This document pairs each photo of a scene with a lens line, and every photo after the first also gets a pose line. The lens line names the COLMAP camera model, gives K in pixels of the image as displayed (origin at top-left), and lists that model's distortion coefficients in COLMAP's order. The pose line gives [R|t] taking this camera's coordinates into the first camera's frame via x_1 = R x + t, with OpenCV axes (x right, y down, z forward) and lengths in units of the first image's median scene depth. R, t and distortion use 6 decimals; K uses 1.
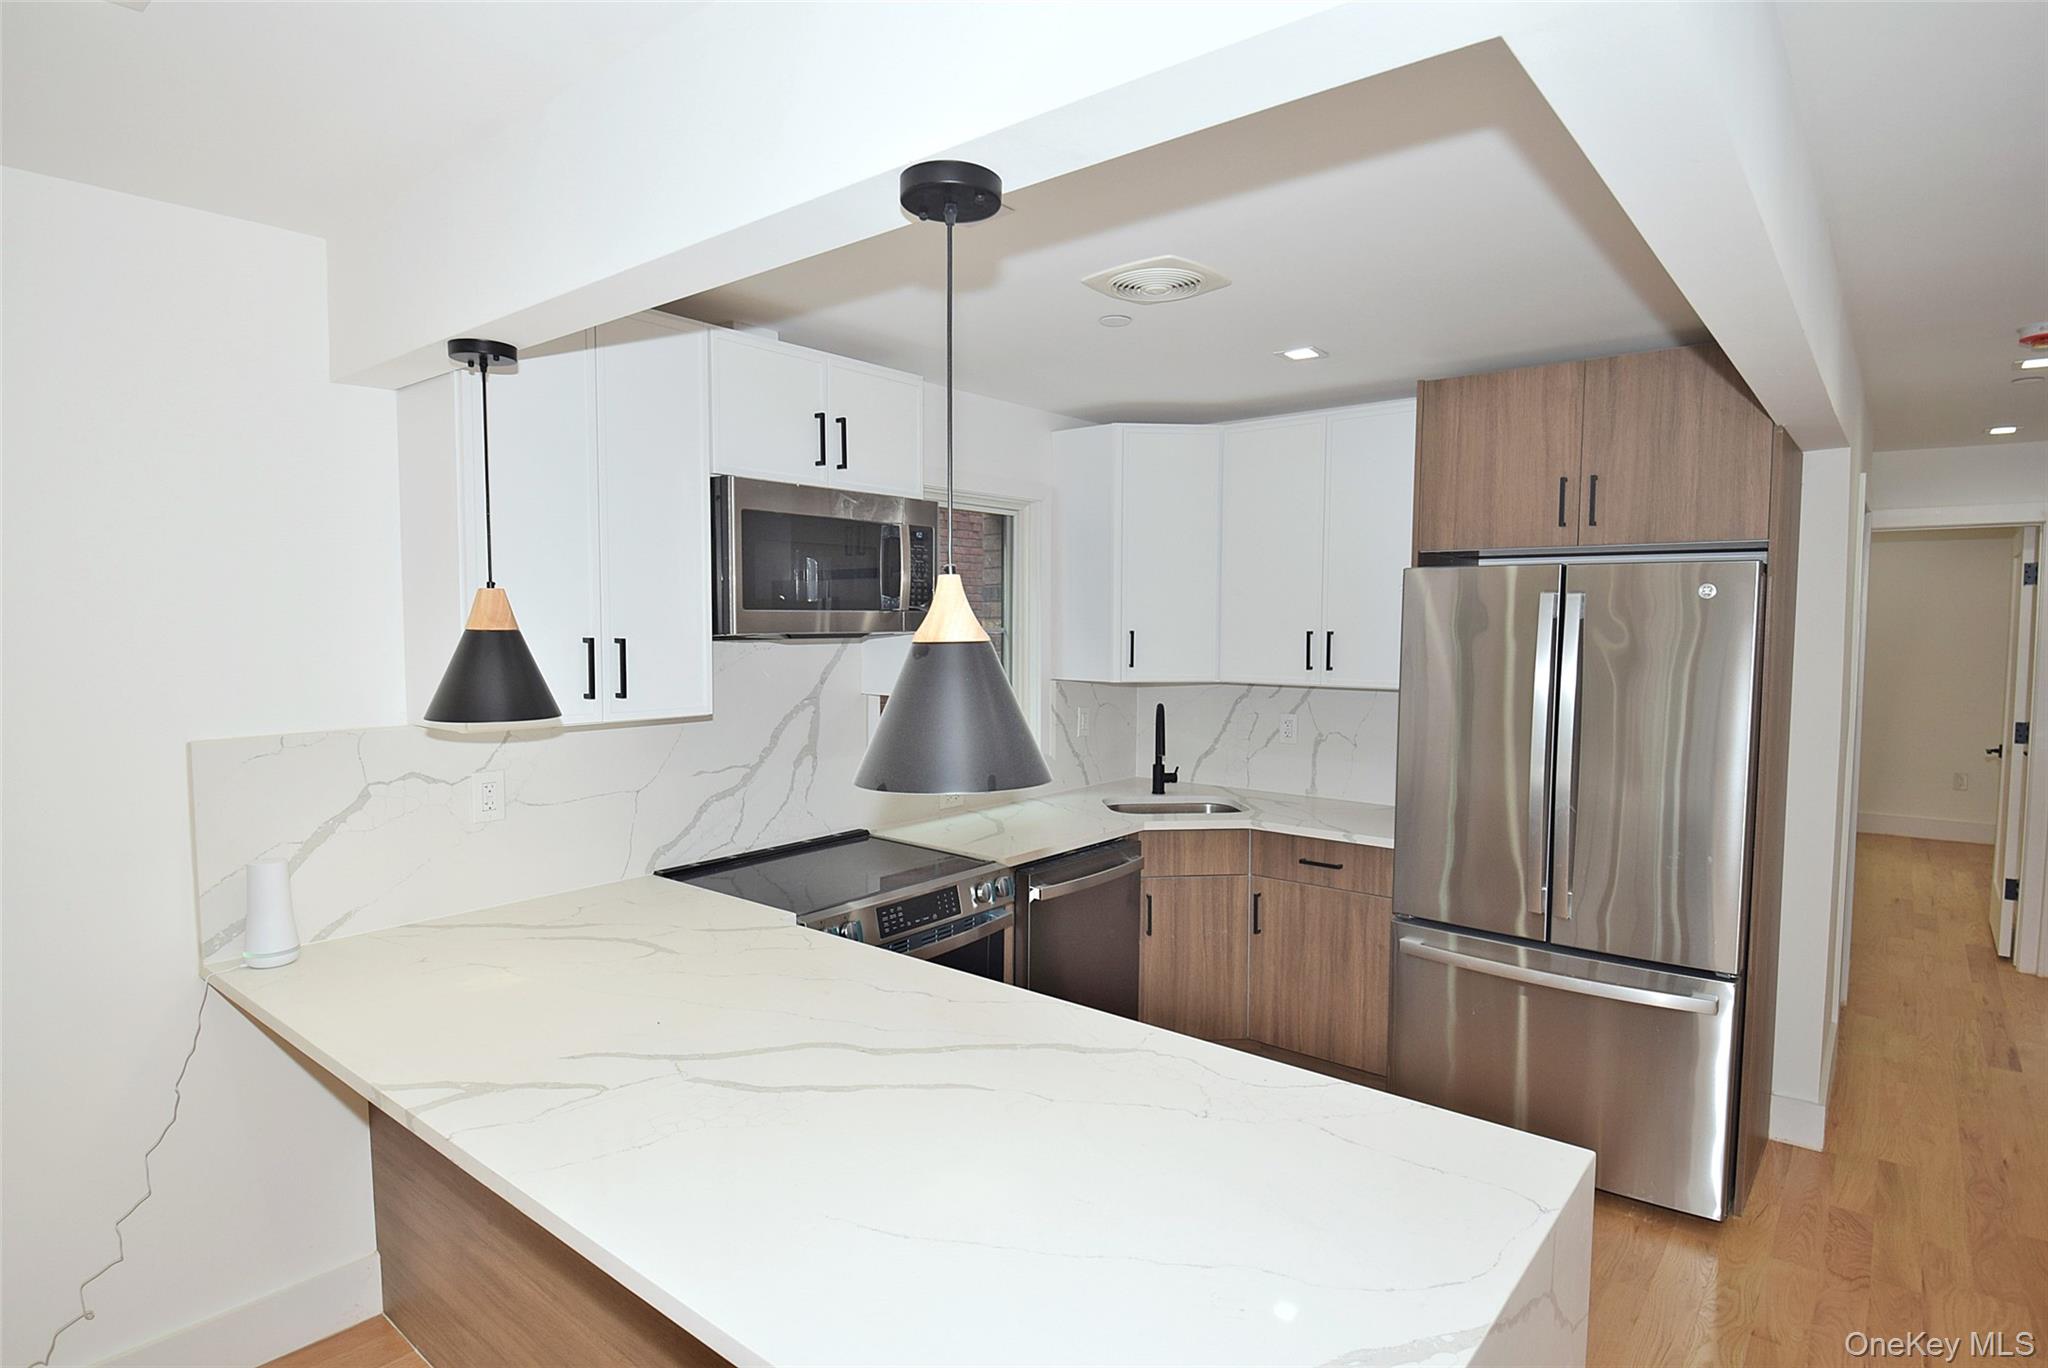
lens RADIAL K [[1063.0, 0, 1024.0], [0, 1063.0, 684.0], [0, 0, 1]] dist [0.041271, -0.054923]
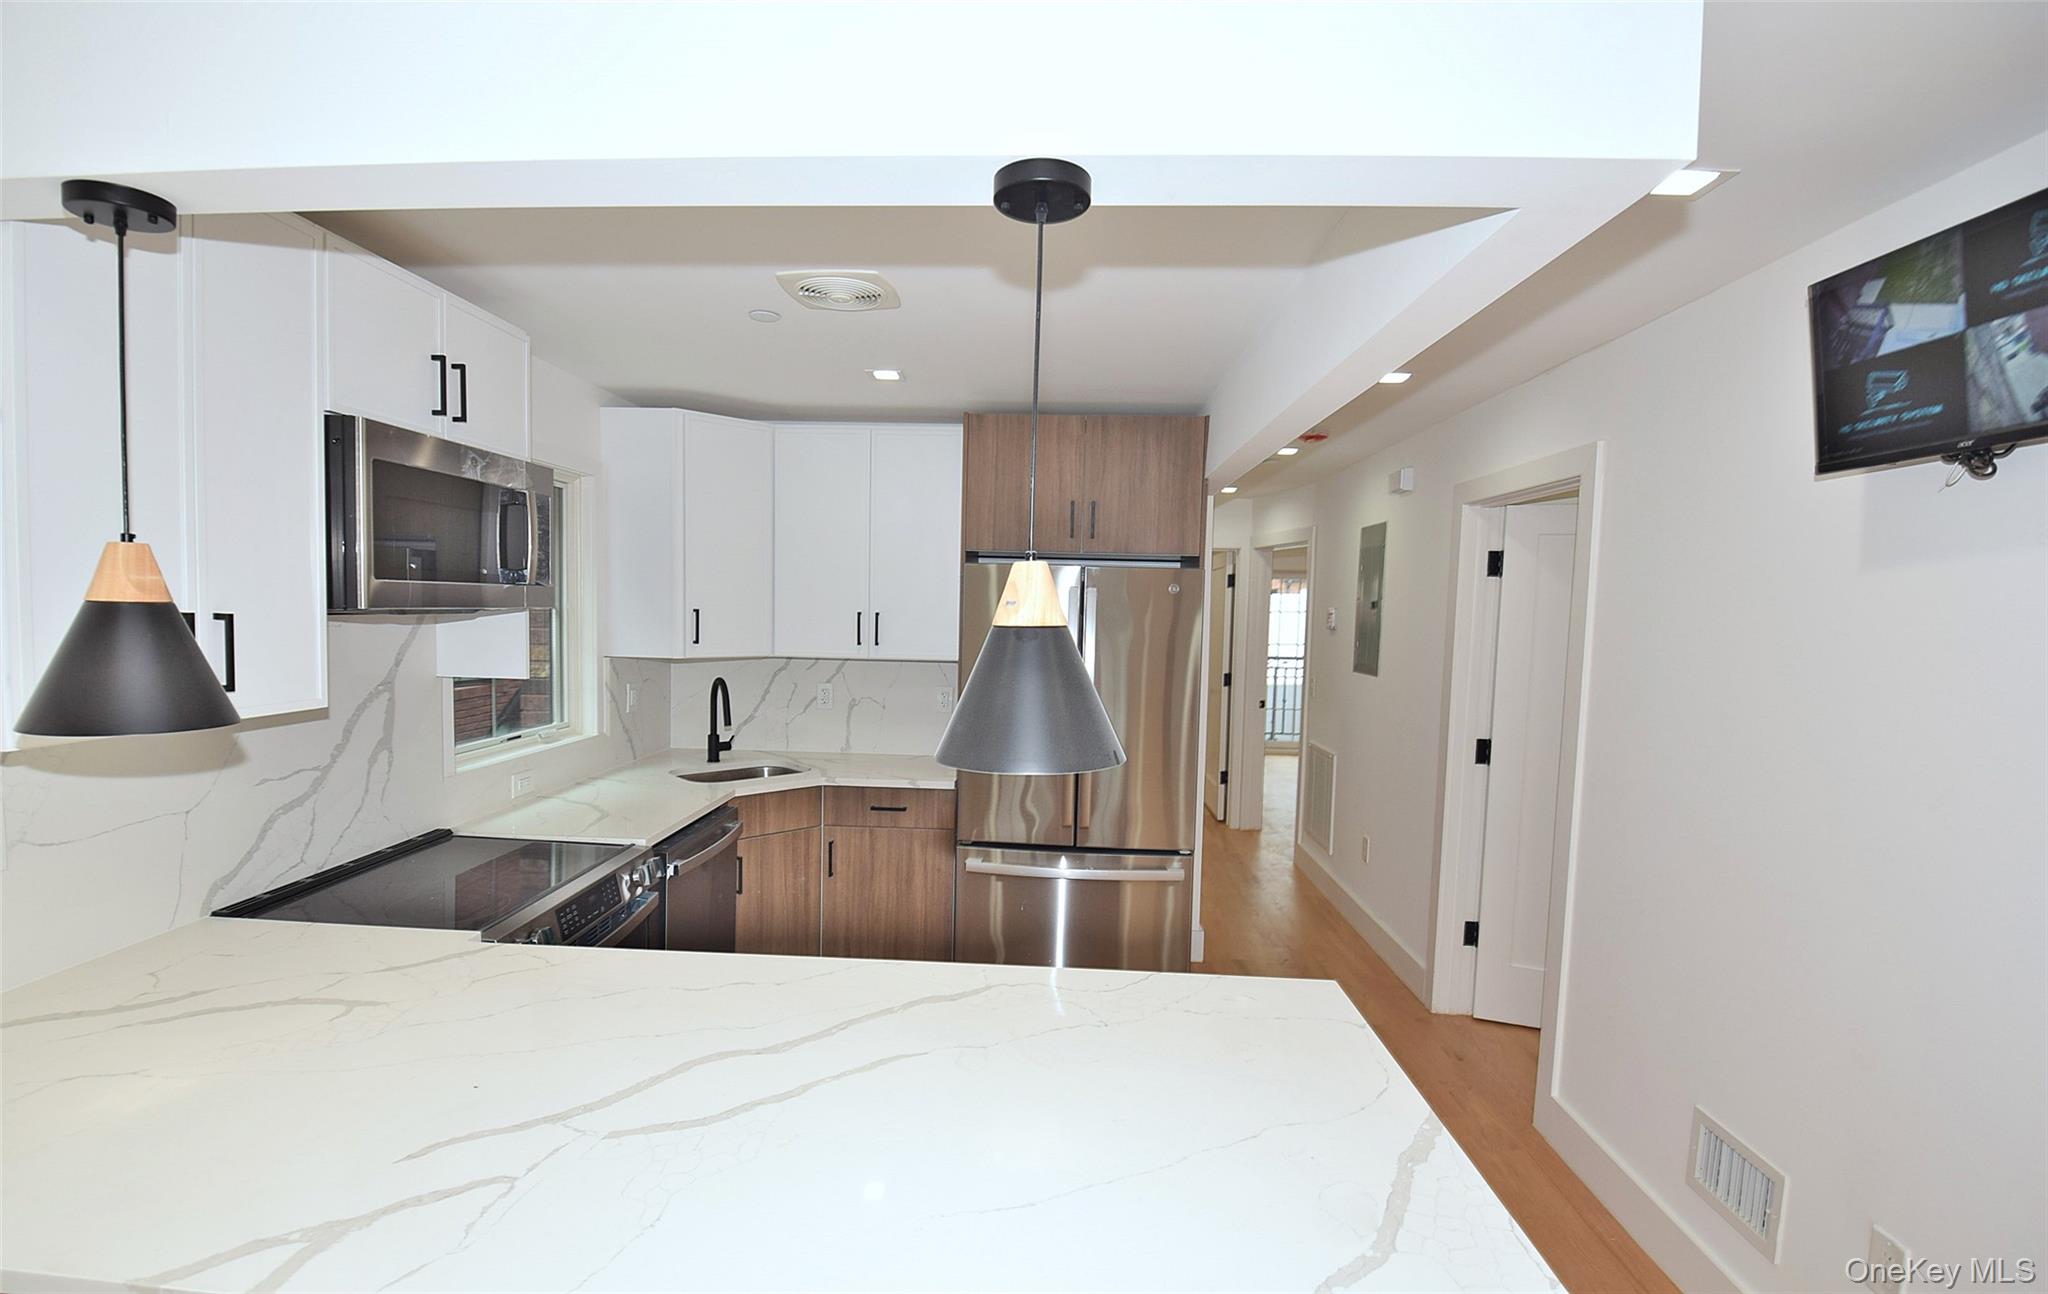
lens RADIAL K [[917.4, 0, 1006.9], [0, 917.4, 665.3], [0, 0, 1]] dist [0.001286, -0.024465]
pose [[0.804860, -0.021982, 0.593057, -0.242642], [0.015045, 0.999748, 0.016638, -0.006194], [-0.593273, -0.004469, 0.804989, 0.115698]]
